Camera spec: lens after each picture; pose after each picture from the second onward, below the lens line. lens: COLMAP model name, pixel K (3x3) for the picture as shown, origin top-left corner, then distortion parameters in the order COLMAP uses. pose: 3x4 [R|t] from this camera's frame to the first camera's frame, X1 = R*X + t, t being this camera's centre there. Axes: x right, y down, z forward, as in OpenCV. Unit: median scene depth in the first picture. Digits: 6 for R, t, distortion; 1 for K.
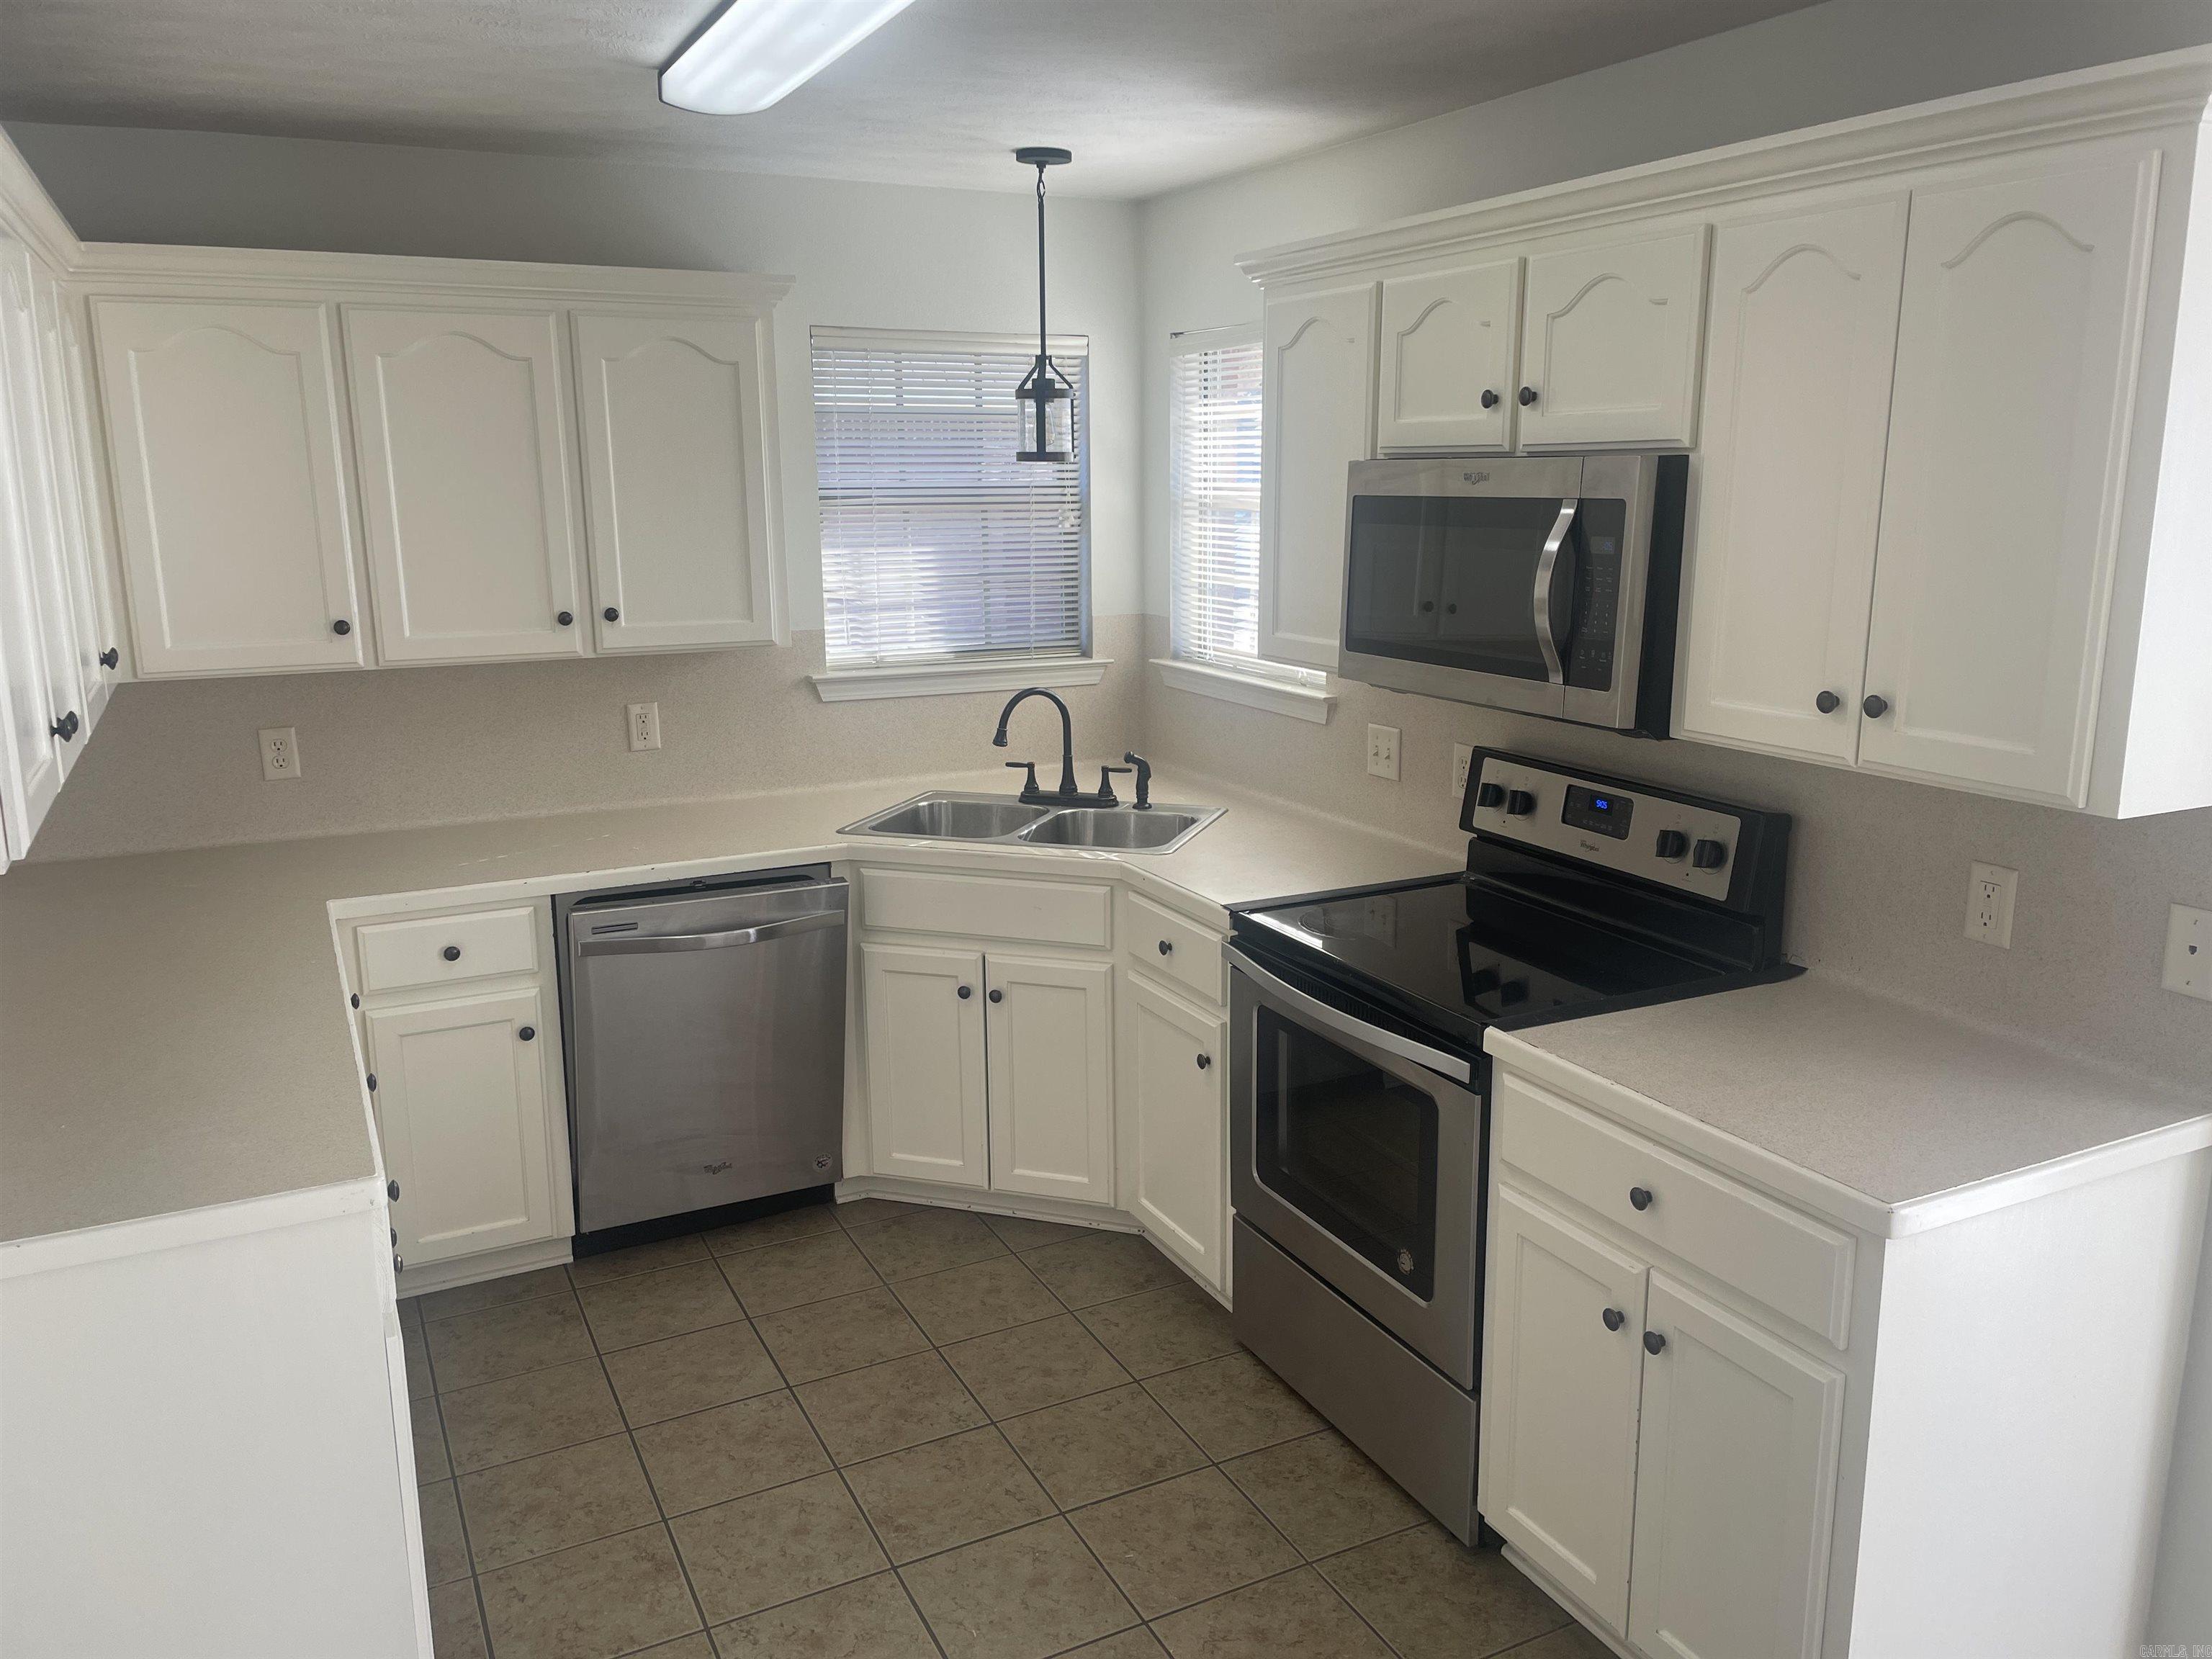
lens RADIAL K [[1647.3, 0, 1106.0], [0, 1647.3, 829.5], [0, 0, 1]] dist [0.092967, -0.113965]
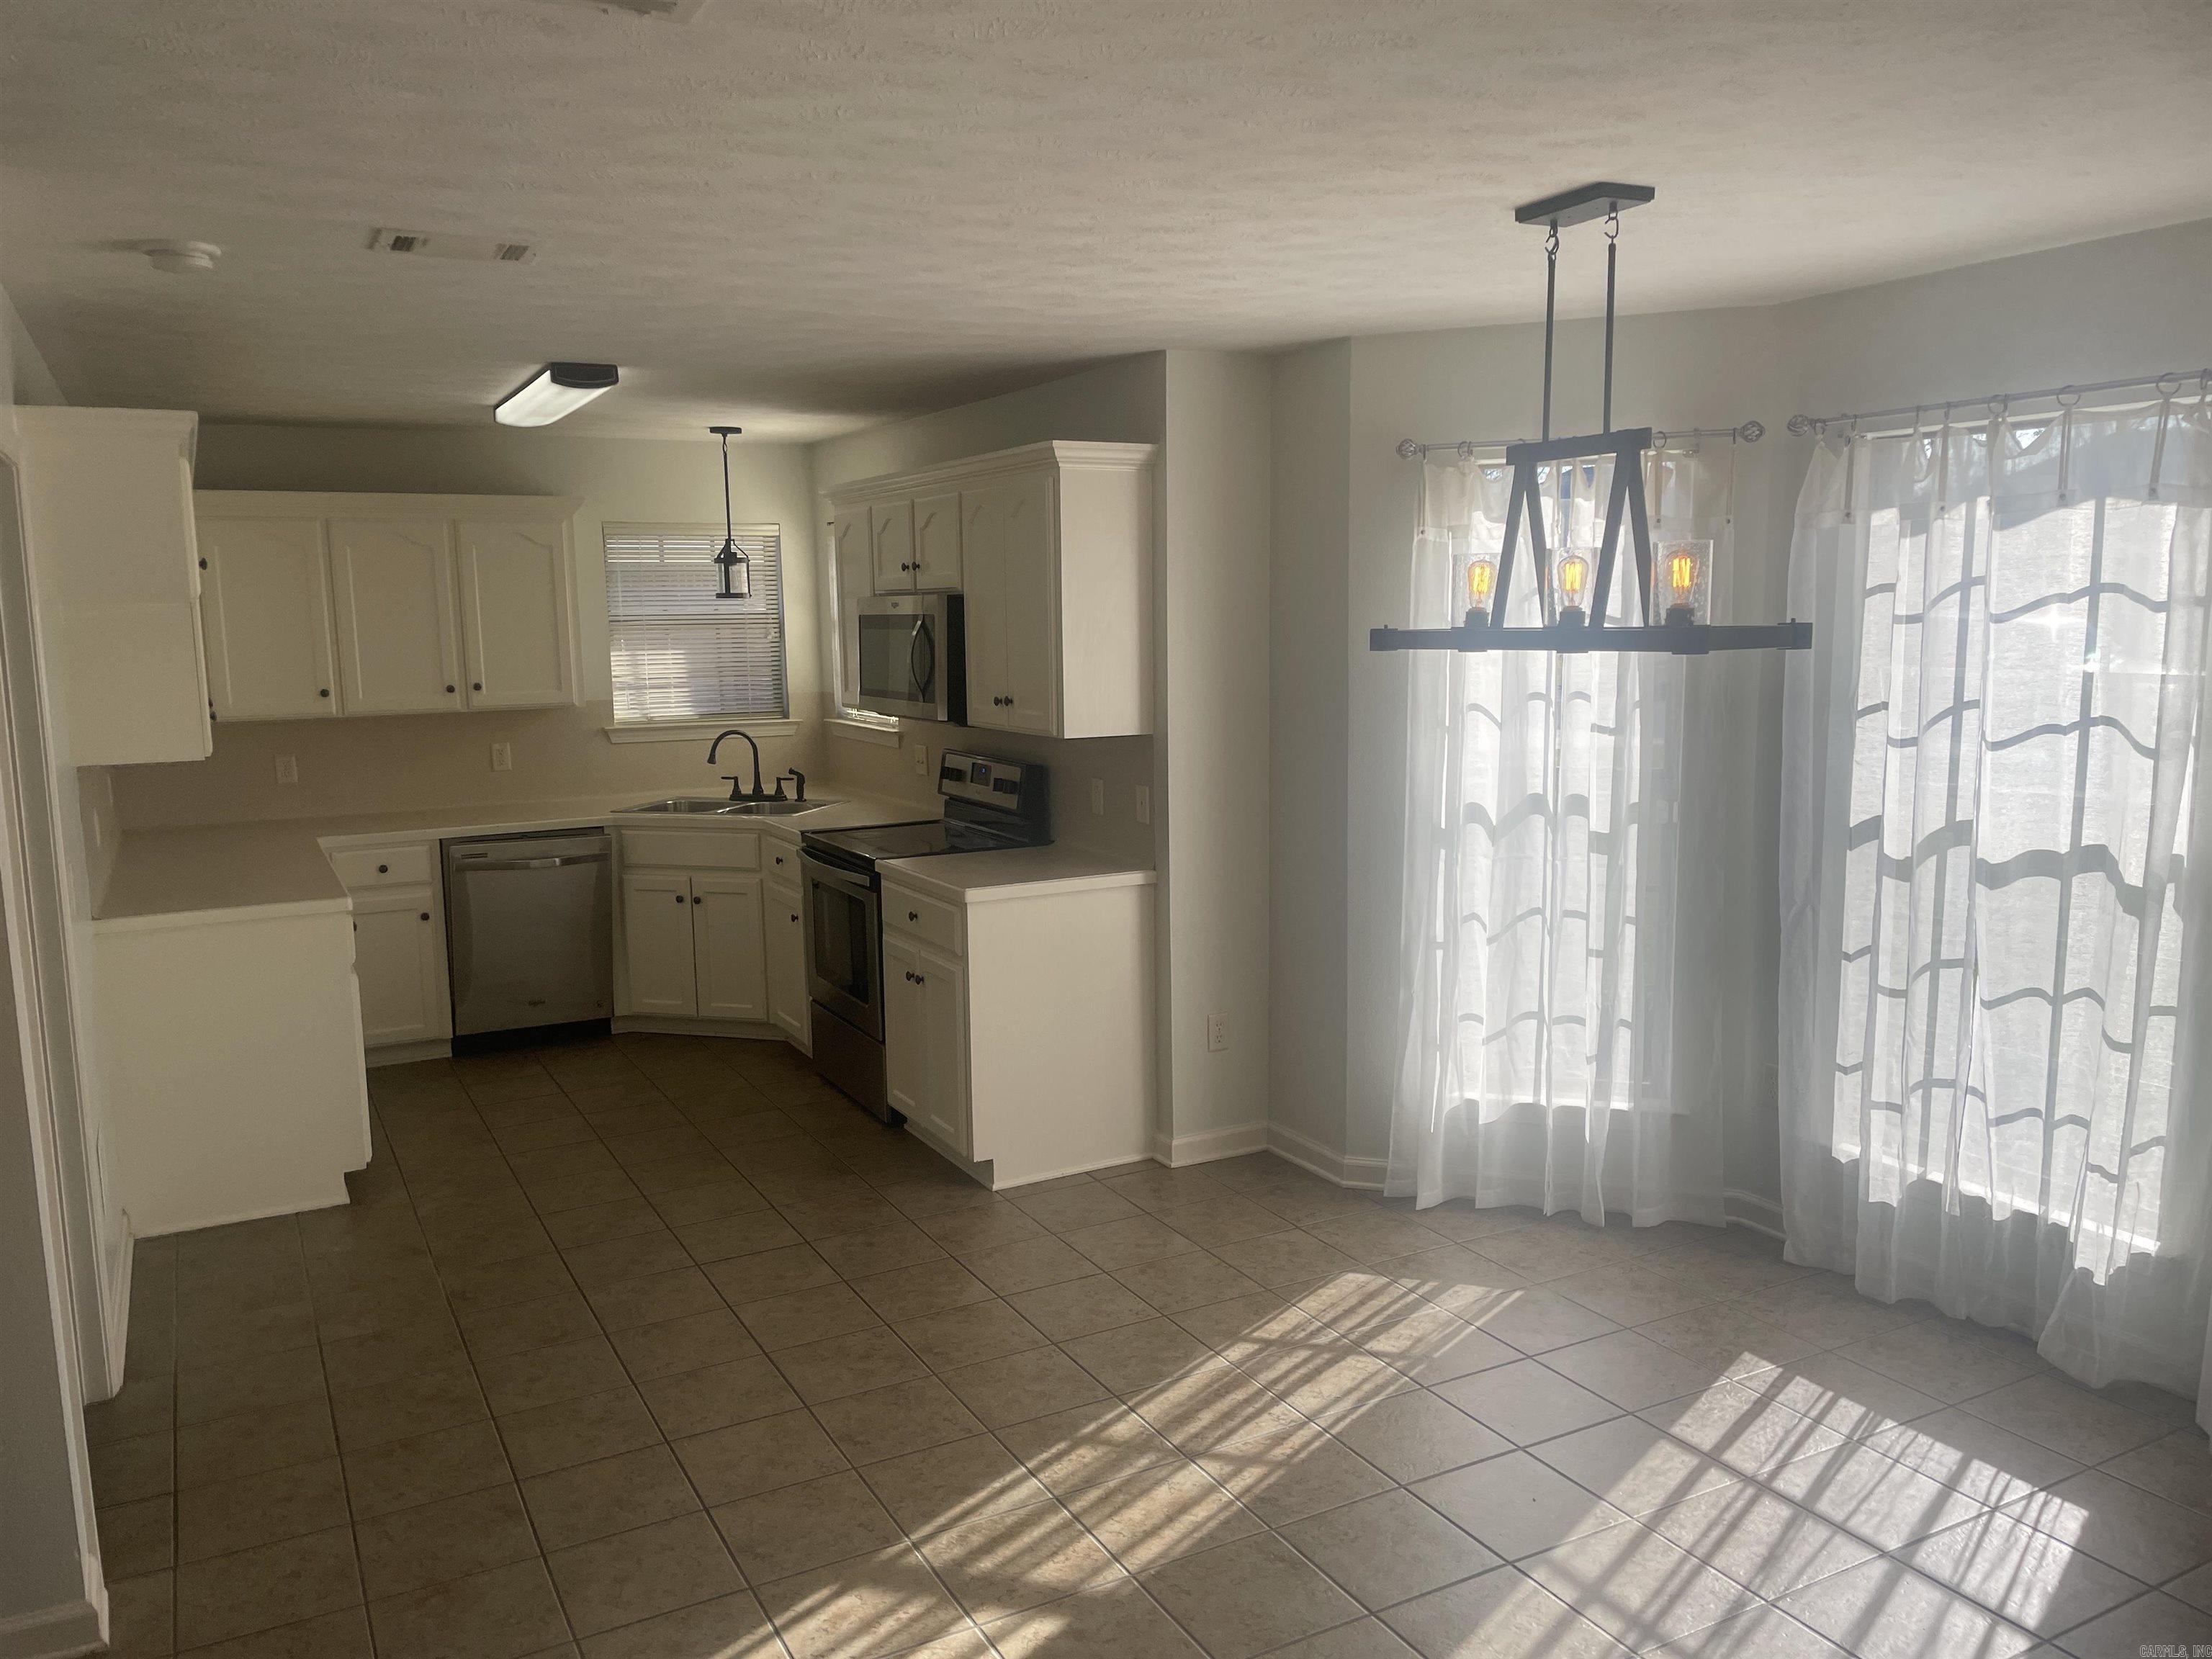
lens RADIAL K [[1653.9, 0, 1093.7], [0, 1653.9, 860.4], [0, 0, 1]] dist [0.067792, -0.111144]
pose [[0.999633, -0.012751, 0.023905, 0.305287], [0.014238, 0.997906, -0.063093, 0.172180], [-0.023051, 0.063410, 0.997721, -0.751543]]
